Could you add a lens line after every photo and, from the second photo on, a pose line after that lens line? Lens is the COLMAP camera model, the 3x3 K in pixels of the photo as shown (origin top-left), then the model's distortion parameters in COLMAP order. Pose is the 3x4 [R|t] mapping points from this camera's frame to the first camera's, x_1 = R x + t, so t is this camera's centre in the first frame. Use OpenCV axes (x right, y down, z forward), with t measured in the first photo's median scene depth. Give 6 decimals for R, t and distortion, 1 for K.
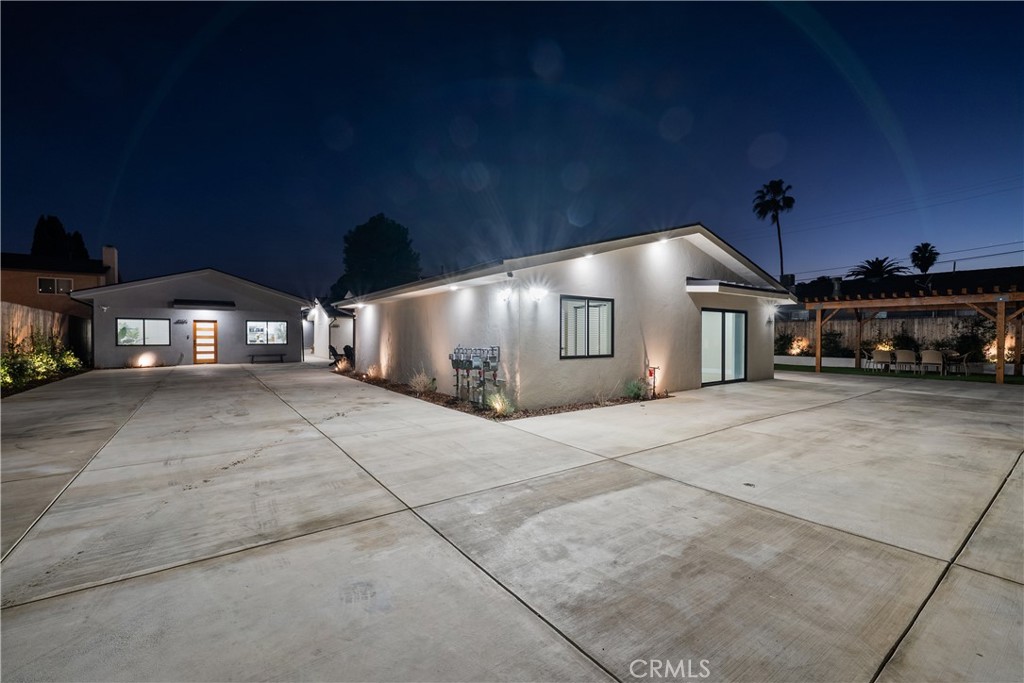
lens RADIAL K [[425.2, 0, 511.2], [0, 425.2, 342.7], [0, 0, 1]] dist [-0.002348, -0.000163]
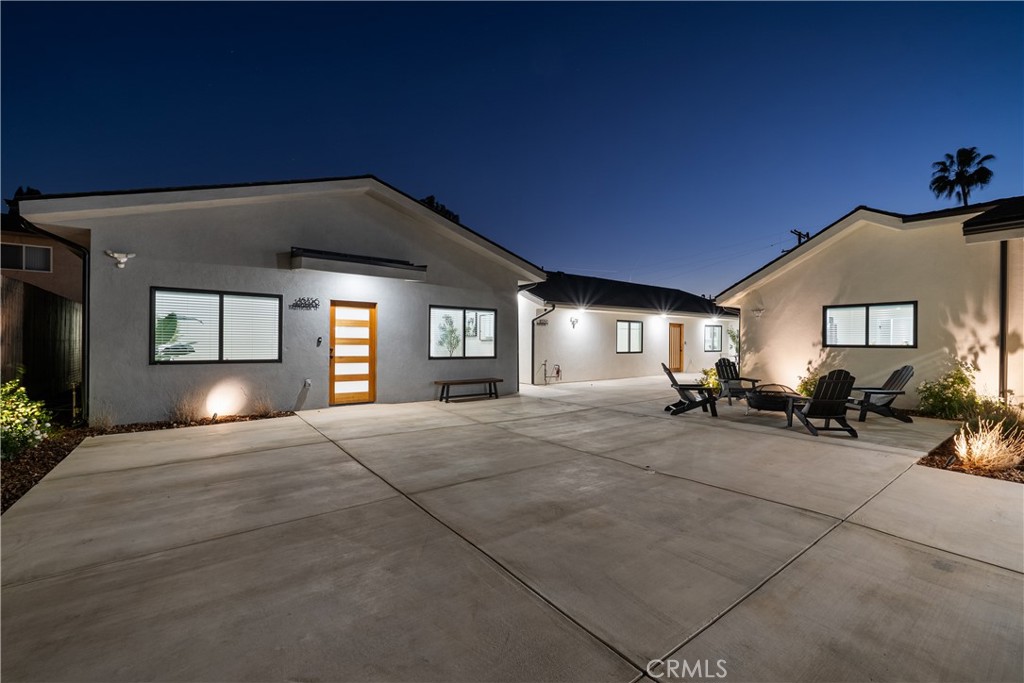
lens RADIAL K [[425.2, 0, 510.2], [0, 425.2, 342.6], [0, 0, 1]] dist [-0.002348, -0.000163]
pose [[0.999864, 0.008082, 0.014357, -0.573595], [-0.007852, 0.999841, -0.016003, -0.006633], [-0.014484, 0.015888, 0.999769, 0.576660]]
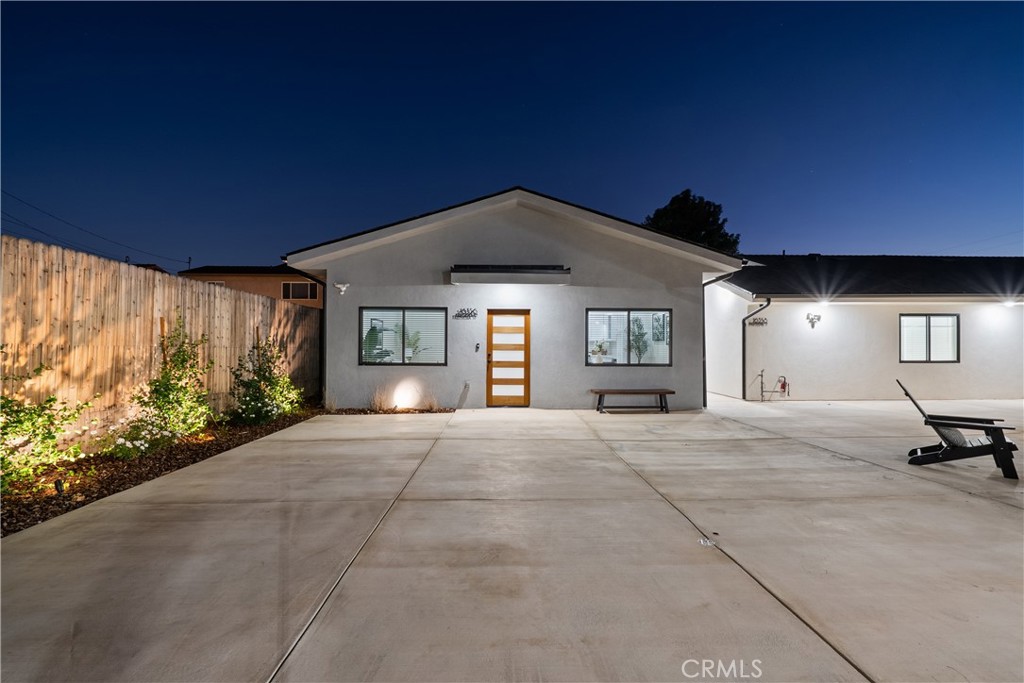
lens RADIAL K [[425.2, 0, 509.6], [0, 425.2, 342.0], [0, 0, 1]] dist [-0.002348, -0.000163]
pose [[0.822638, -0.002711, -0.568559, -0.467836], [-0.012326, 0.999669, -0.022600, -0.008785], [0.568432, 0.025599, 0.822332, 0.636355]]
